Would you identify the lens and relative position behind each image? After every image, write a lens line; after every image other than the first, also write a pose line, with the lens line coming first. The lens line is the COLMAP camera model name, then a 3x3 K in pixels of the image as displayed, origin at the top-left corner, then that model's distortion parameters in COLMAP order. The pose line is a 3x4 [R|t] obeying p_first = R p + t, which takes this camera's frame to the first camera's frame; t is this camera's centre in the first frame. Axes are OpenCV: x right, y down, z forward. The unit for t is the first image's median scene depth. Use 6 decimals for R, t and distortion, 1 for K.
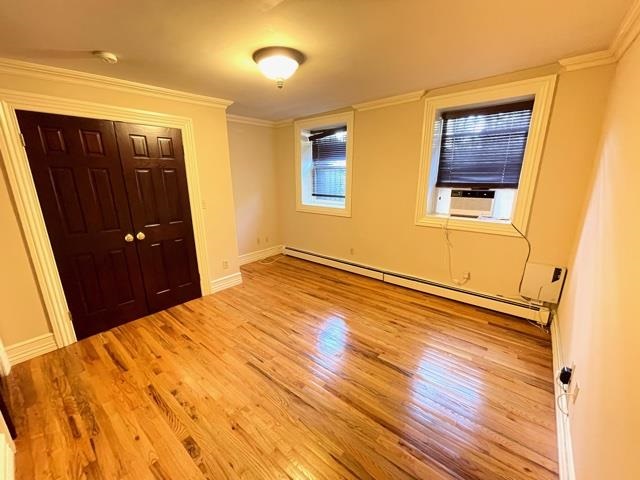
lens RADIAL K [[260.8, 0, 319.1], [0, 260.8, 241.1], [0, 0, 1]] dist [-0.001961, -0.000122]
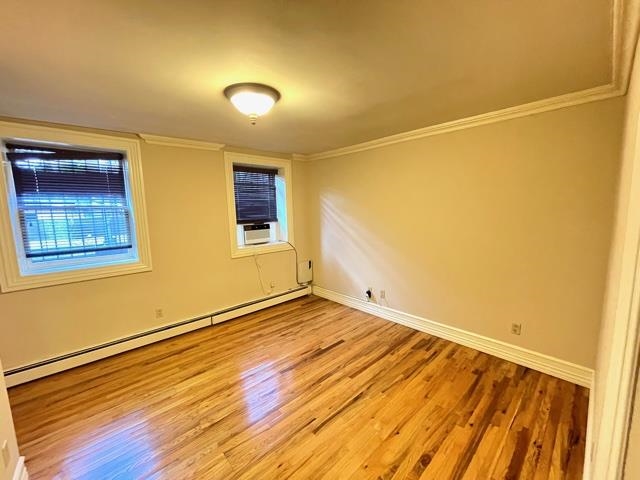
lens RADIAL K [[260.8, 0, 319.1], [0, 260.8, 241.1], [0, 0, 1]] dist [-0.001961, -0.000122]
pose [[0.134366, -0.122713, 0.983304, -0.705459], [0.264941, 0.960627, 0.083680, -0.136131], [-0.954857, 0.249274, 0.161587, 0.474937]]
